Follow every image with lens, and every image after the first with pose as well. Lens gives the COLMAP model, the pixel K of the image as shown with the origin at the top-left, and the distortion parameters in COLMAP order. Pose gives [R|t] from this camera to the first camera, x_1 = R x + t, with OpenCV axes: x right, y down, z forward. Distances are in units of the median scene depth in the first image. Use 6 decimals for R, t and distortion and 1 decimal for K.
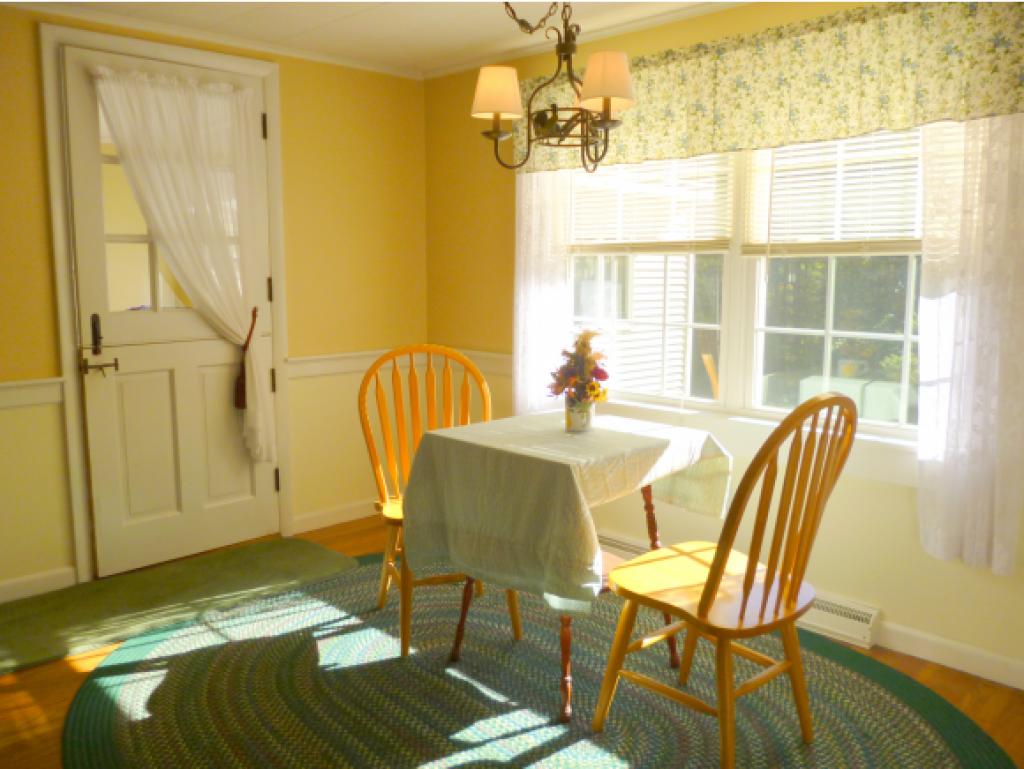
lens RADIAL K [[862.8, 0, 512.0], [0, 862.8, 384.5], [0, 0, 1]] dist [-0.026129, 0.013939]
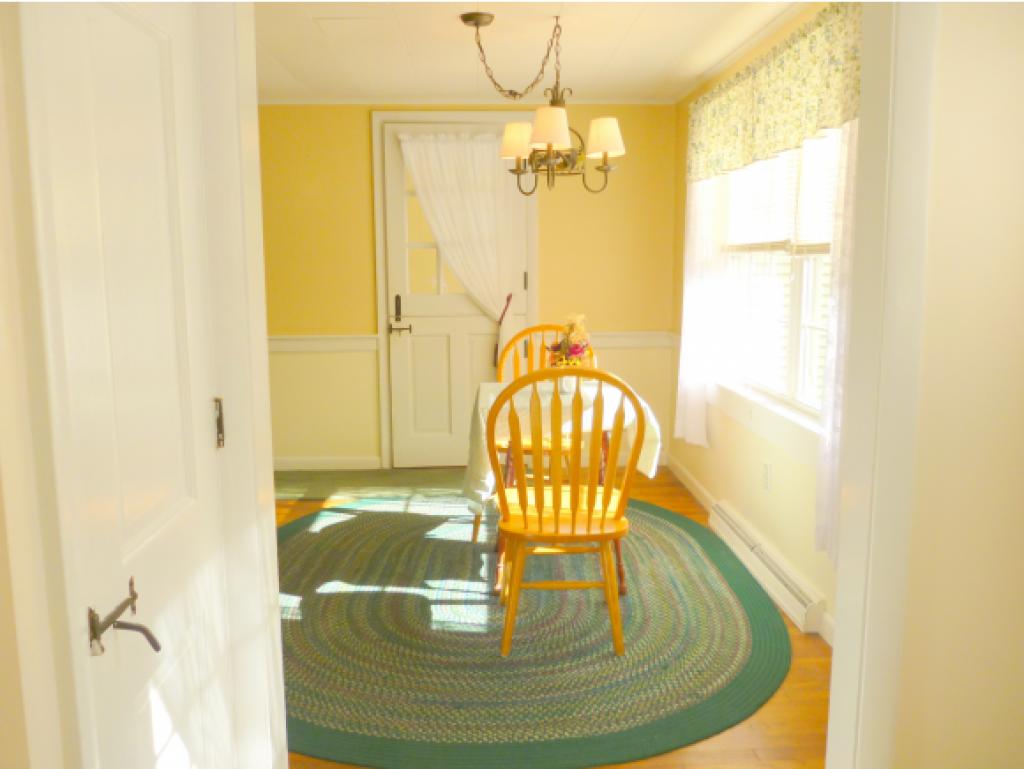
lens RADIAL K [[845.6, 0, 513.4], [0, 845.6, 402.0], [0, 0, 1]] dist [-0.087700, -0.001622]
pose [[0.764628, 0.109795, -0.635050, 0.702062], [-0.090595, 0.993908, 0.062759, -0.005231], [0.638072, 0.009546, 0.769917, -0.027320]]
